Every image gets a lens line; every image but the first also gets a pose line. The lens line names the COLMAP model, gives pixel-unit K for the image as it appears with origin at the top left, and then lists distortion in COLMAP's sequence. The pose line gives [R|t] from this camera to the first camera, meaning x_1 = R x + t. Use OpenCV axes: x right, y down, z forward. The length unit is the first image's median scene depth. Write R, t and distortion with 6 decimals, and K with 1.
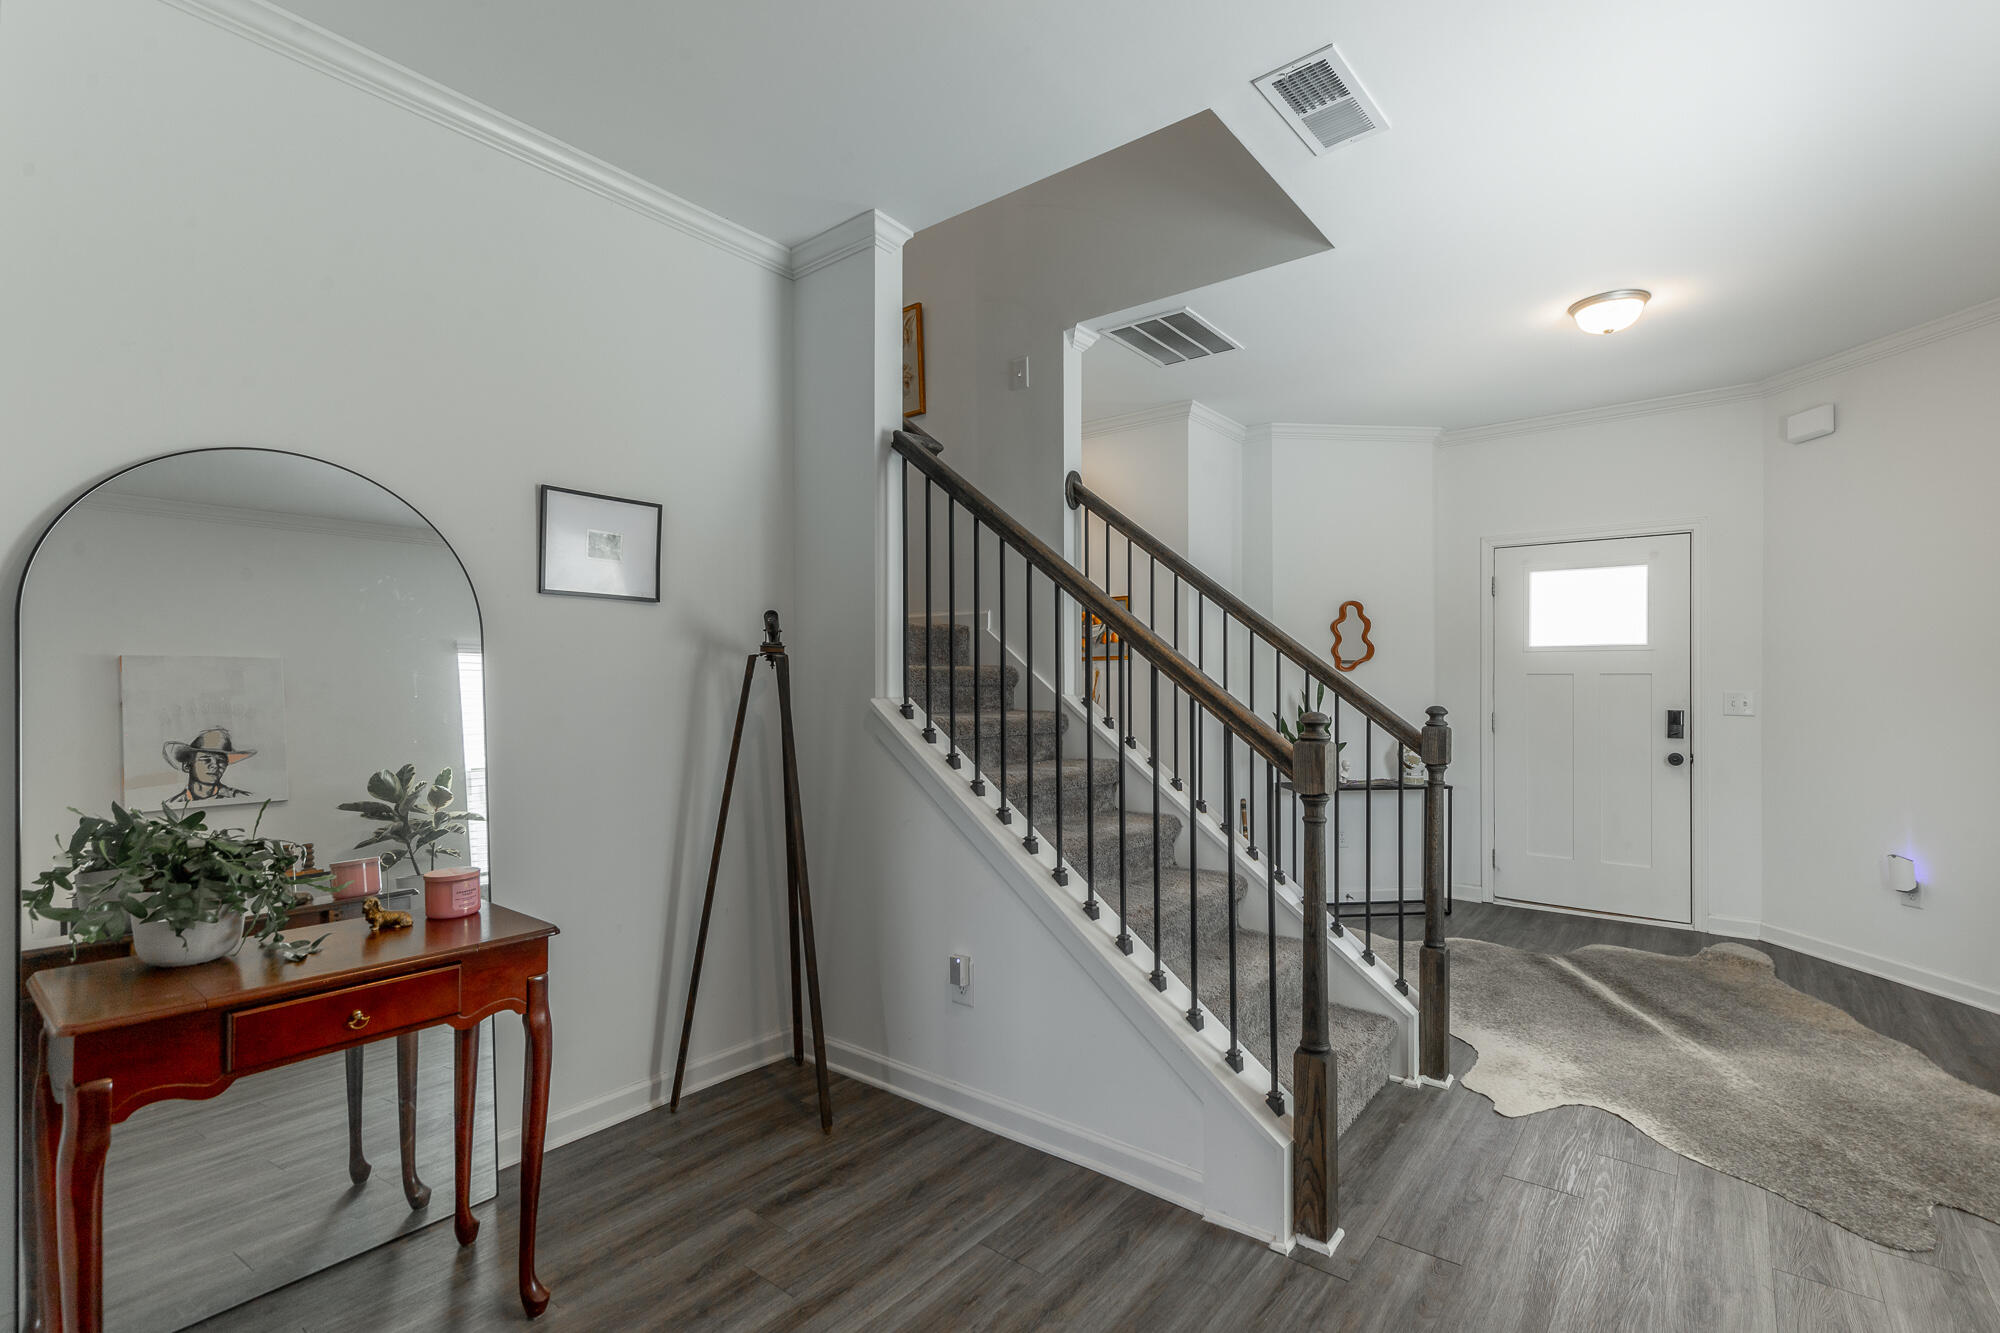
lens RADIAL K [[908.0, 0, 1007.1], [0, 908.0, 676.8], [0, 0, 1]] dist [0.001180, 0.000125]
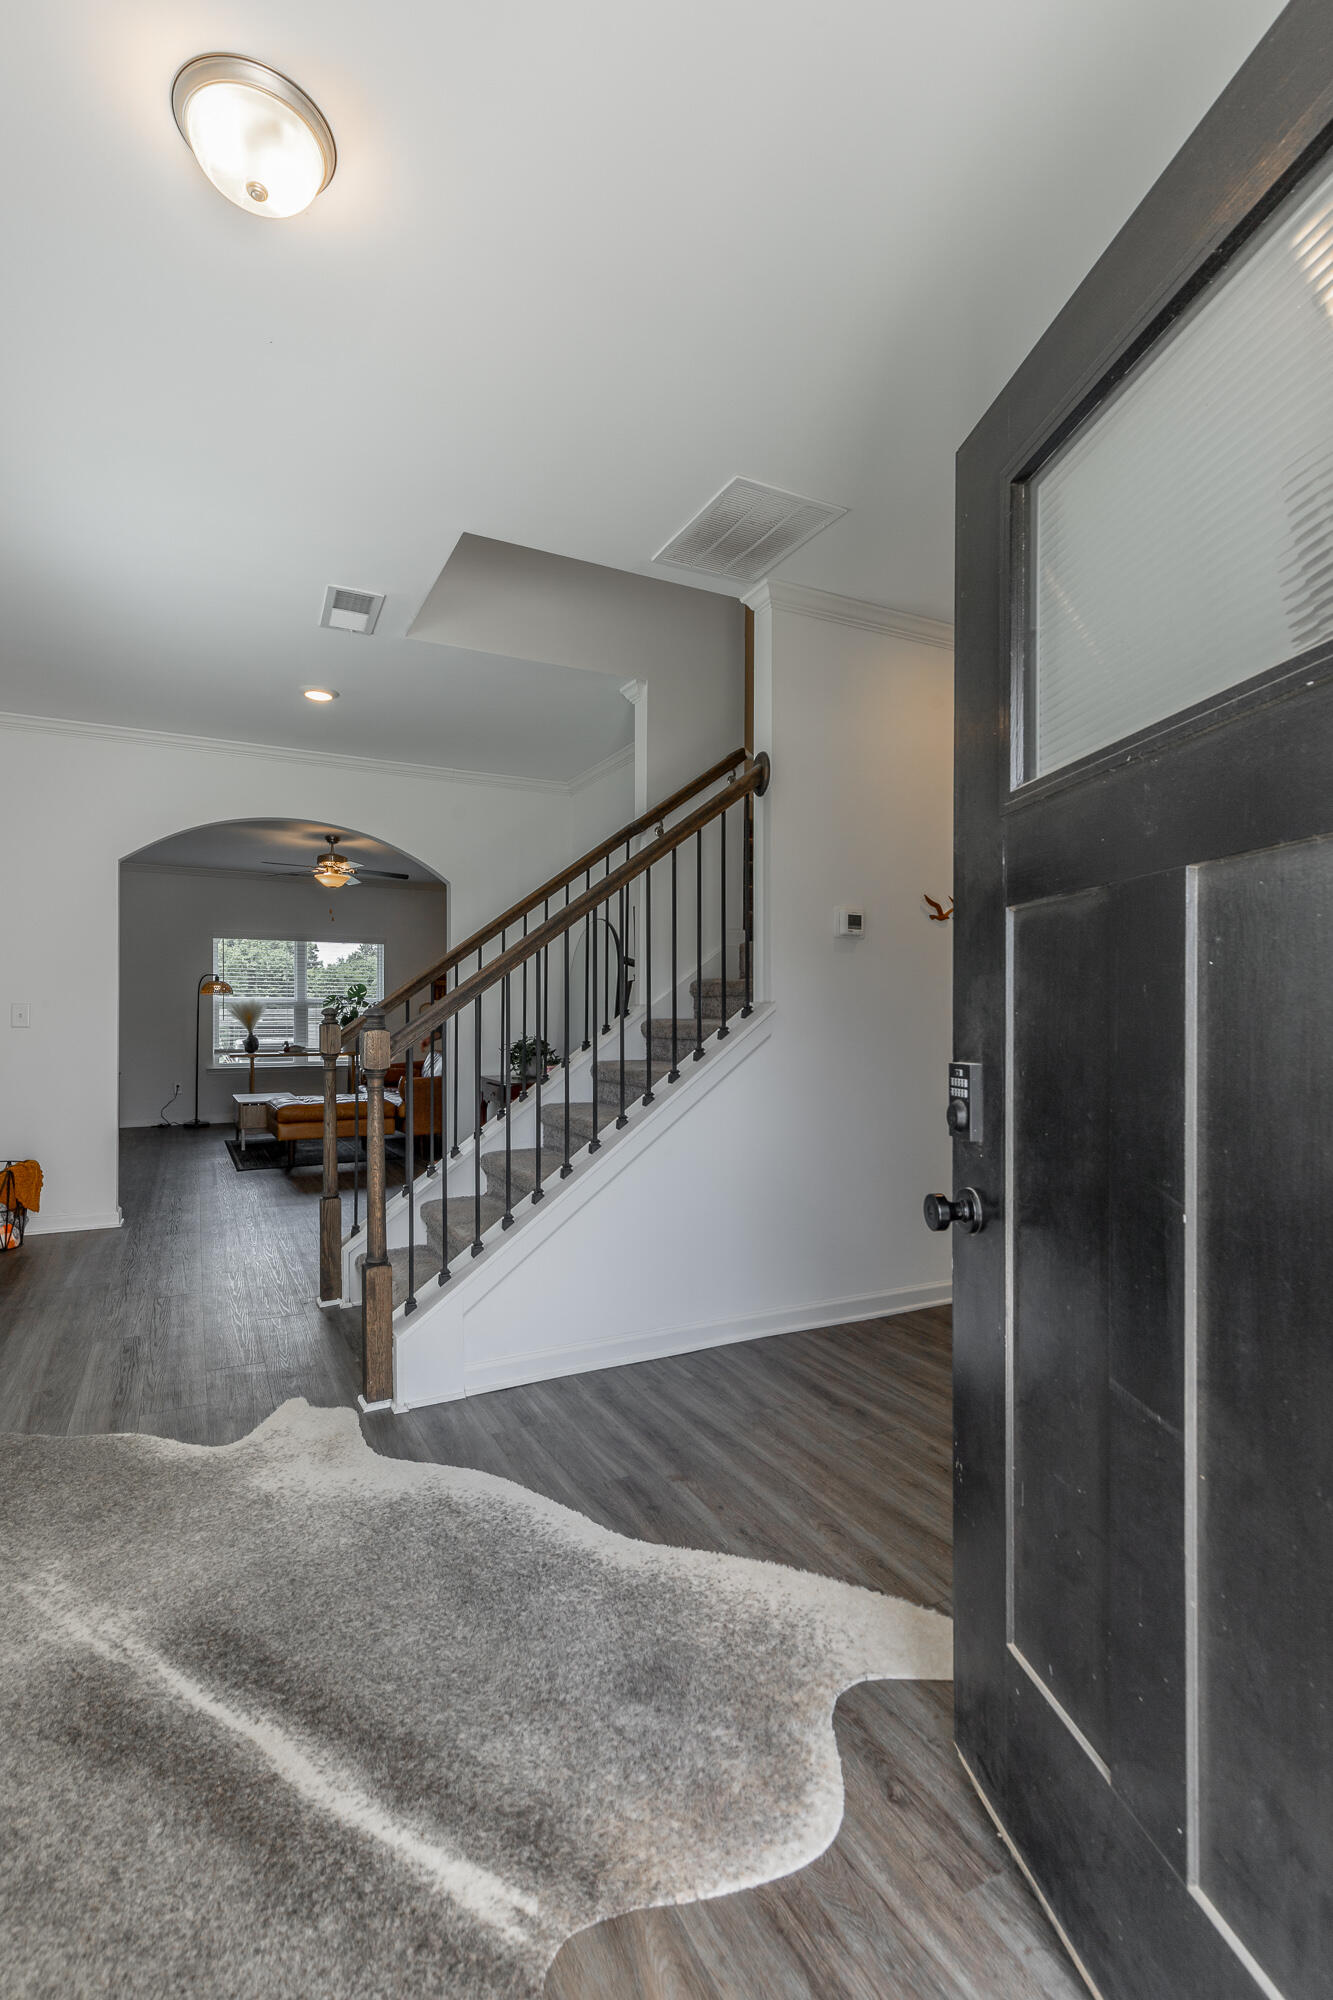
lens RADIAL K [[921.7, 0, 670.8], [0, 921.7, 1021.4], [0, 0, 1]] dist [0.003473, 0.000664]
pose [[-0.410371, 0.005164, -0.911904, 1.139164], [0.003680, 0.999985, 0.004007, 0.041751], [0.911911, -0.001712, -0.410384, 1.564779]]
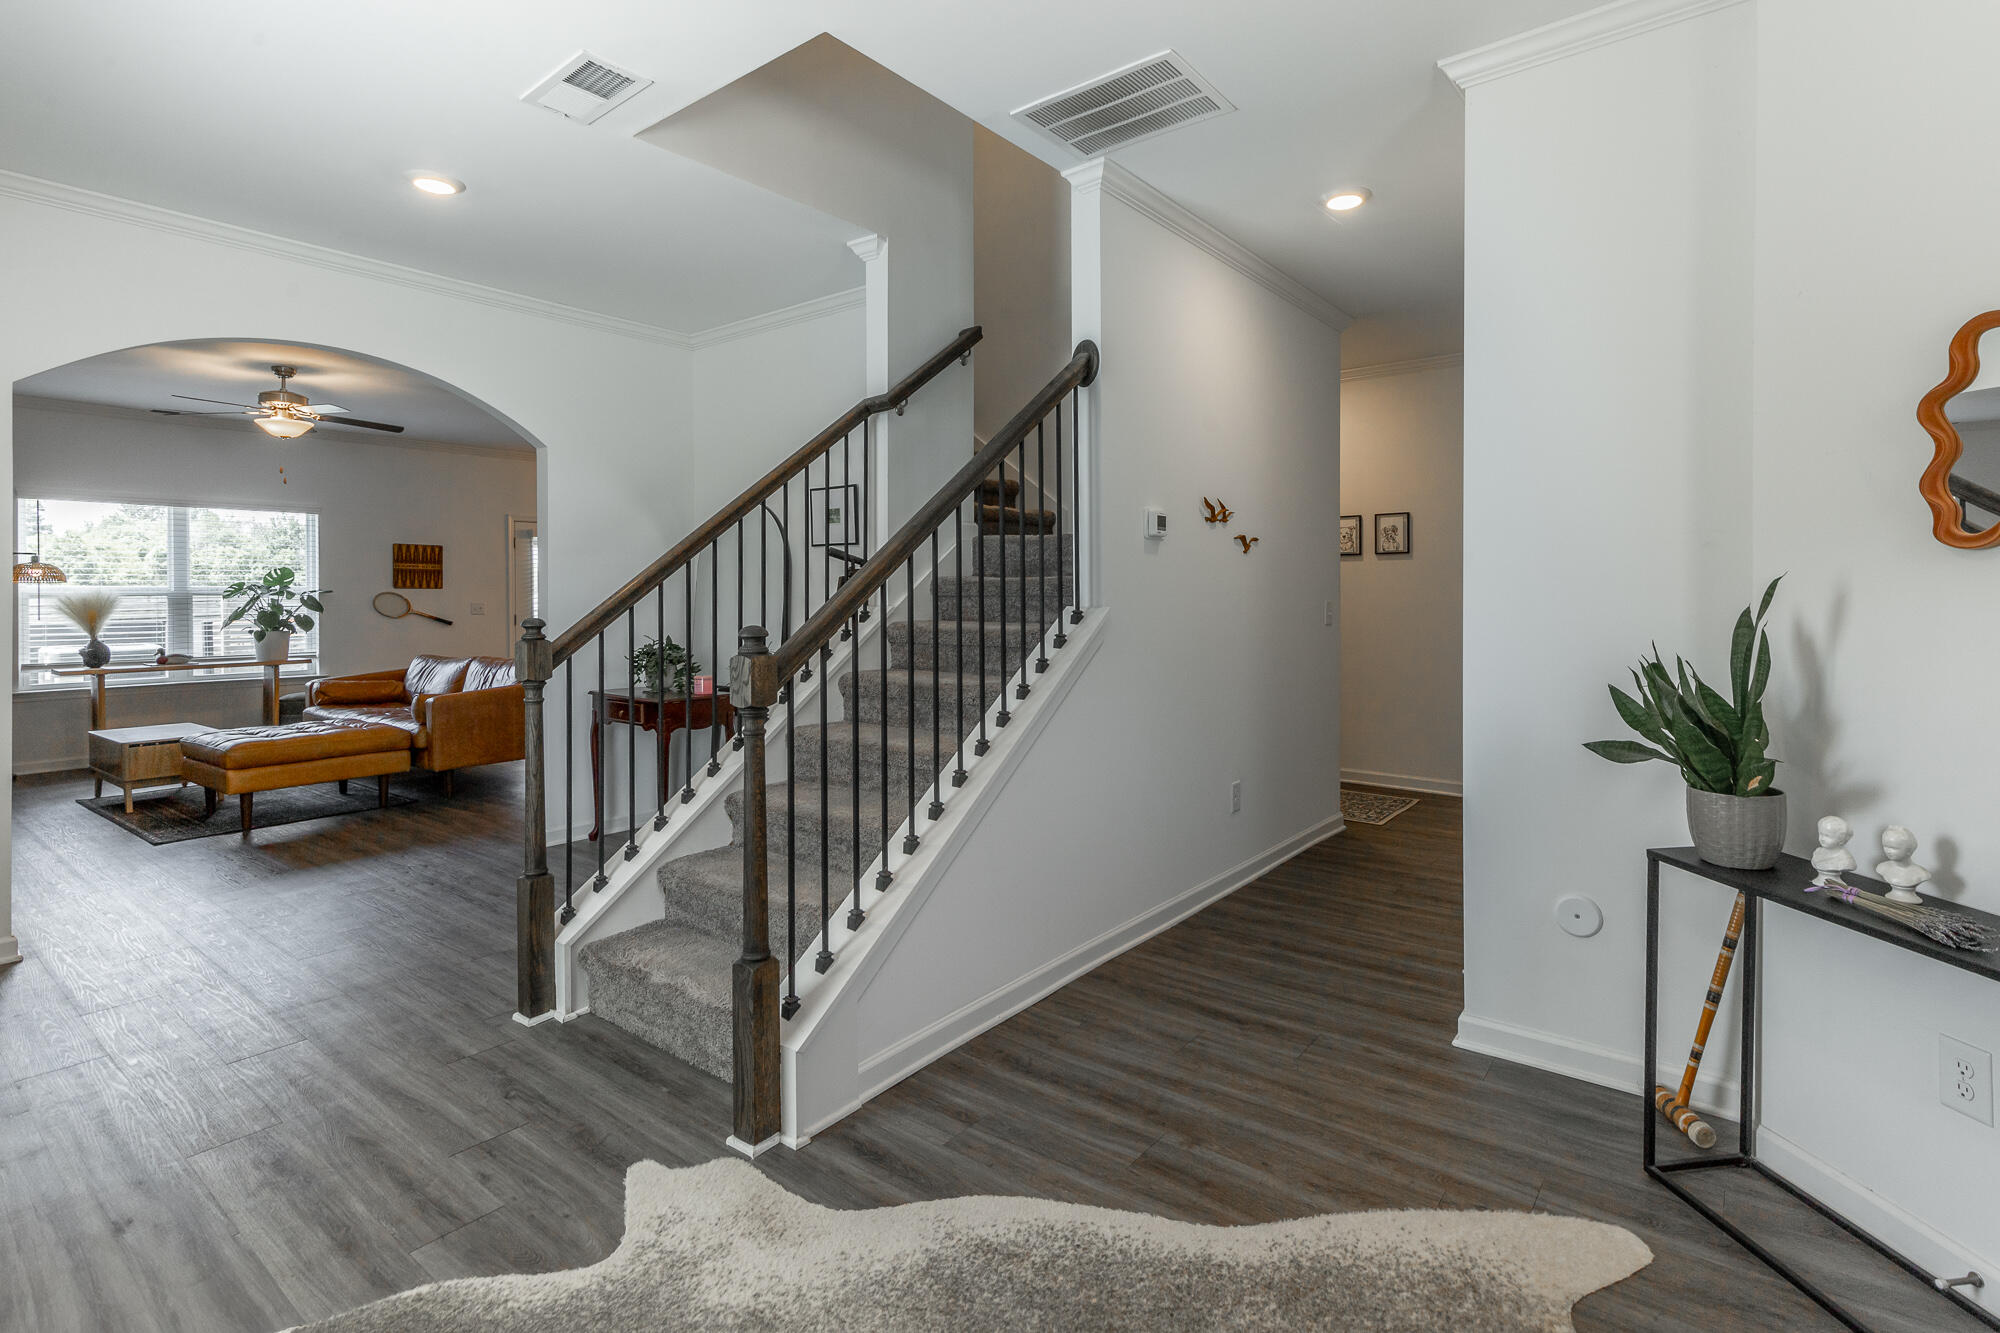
lens RADIAL K [[951.7, 0, 1039.4], [0, 951.7, 598.0], [0, 0, 1]] dist [0.004044, 0.001237]
pose [[0.023417, 0.002157, -0.999723, 1.154000], [0.010075, 0.999946, 0.002394, 0.011200], [0.999675, -0.010128, 0.023394, 1.133613]]
